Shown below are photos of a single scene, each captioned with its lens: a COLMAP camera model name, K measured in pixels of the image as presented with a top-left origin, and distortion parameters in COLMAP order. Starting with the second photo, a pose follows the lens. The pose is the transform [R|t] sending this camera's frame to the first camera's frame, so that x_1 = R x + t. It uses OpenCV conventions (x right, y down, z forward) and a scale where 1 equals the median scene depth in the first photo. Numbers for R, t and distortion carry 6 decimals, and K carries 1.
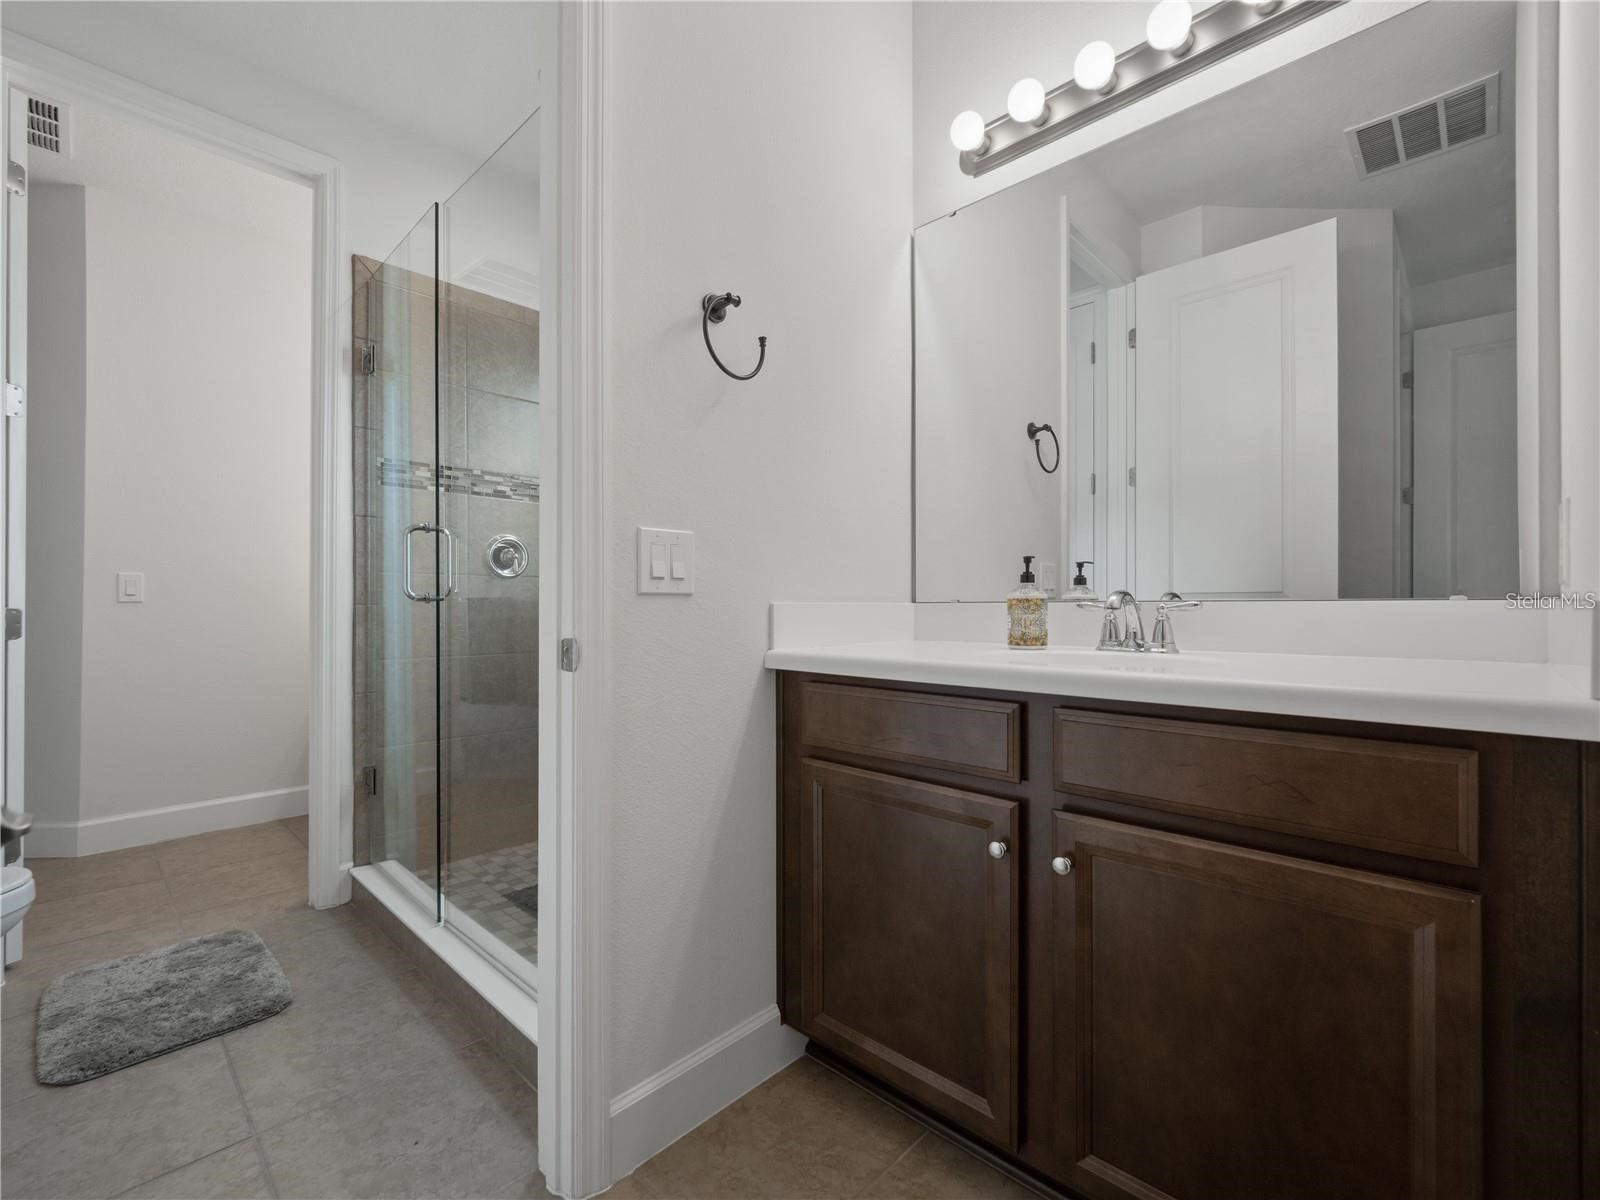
lens RADIAL K [[680.0, 0, 800.0], [0, 680.0, 600.0], [0, 0, 1]] dist [0.001372, 0.000164]
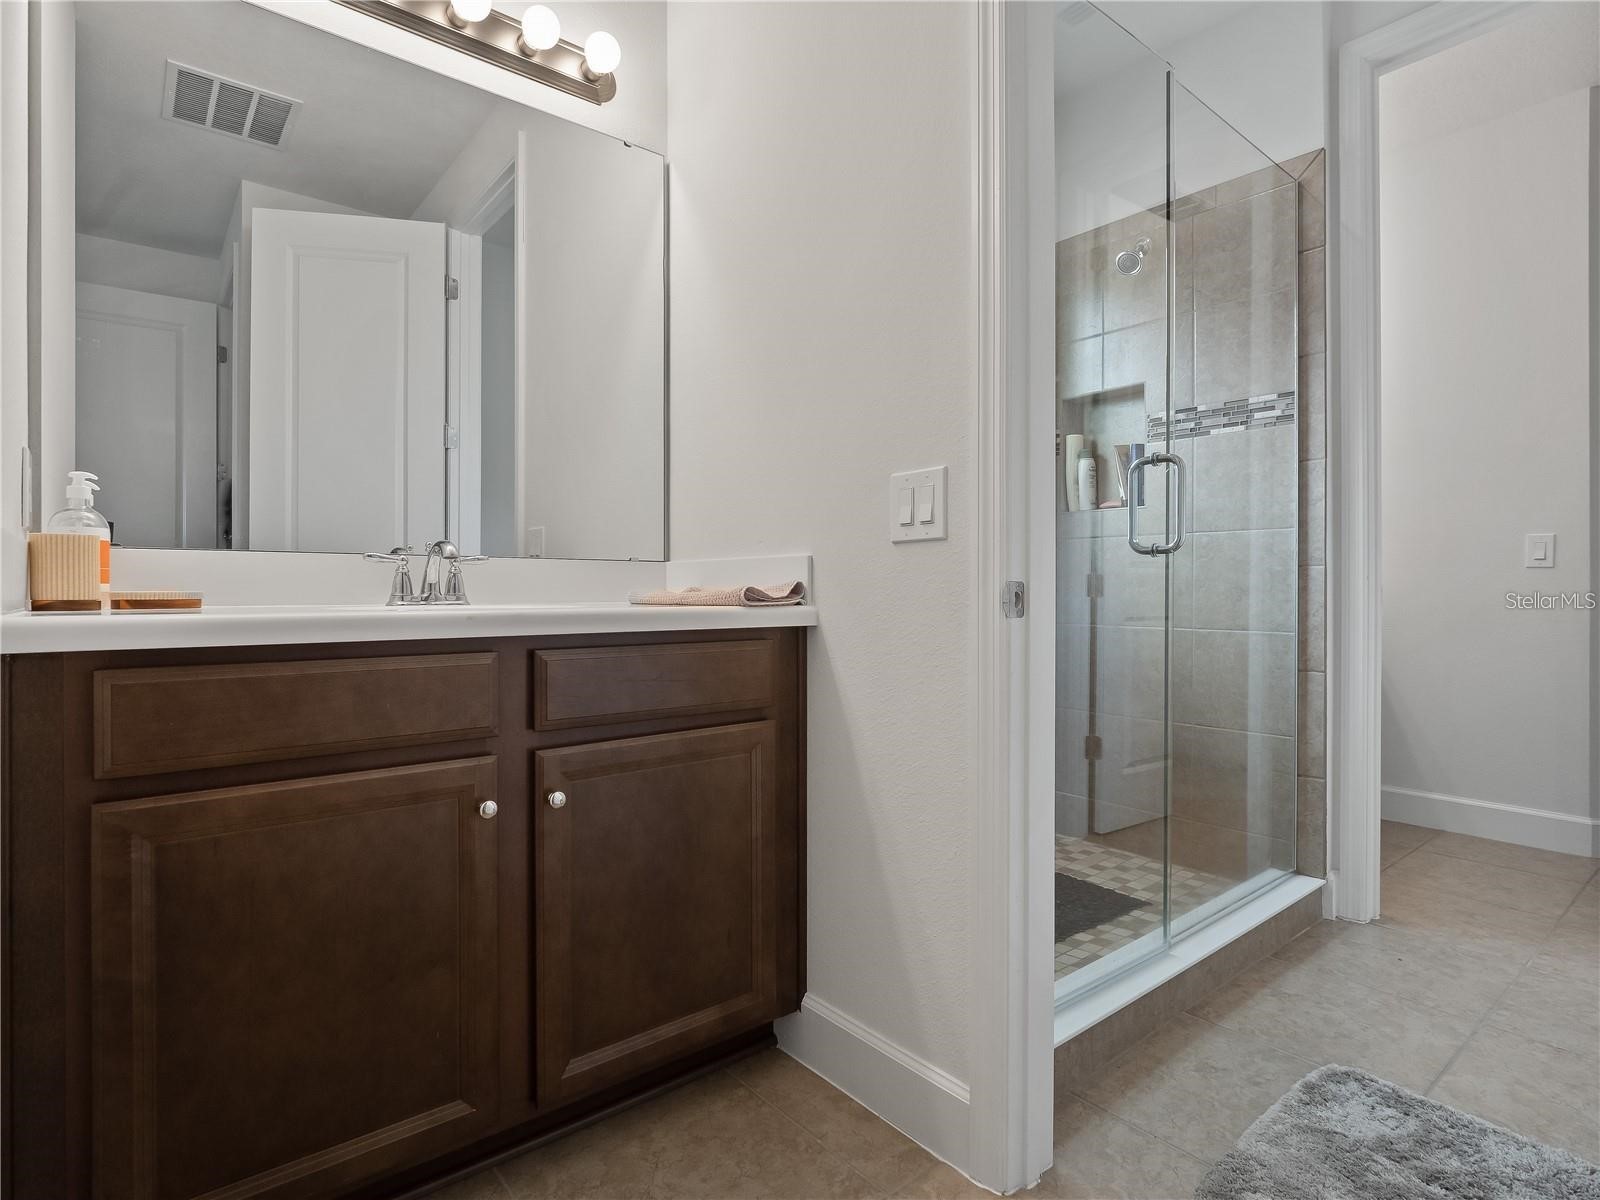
lens RADIAL K [[841.7, 0, 800.0], [0, 841.7, 600.0], [0, 0, 1]] dist [-0.000800, 0.000388]
pose [[0.127105, -0.016446, 0.991753, -2.023687], [-0.008102, 0.999812, 0.017618, 0.083244], [-0.991856, -0.010274, 0.126948, 1.715026]]
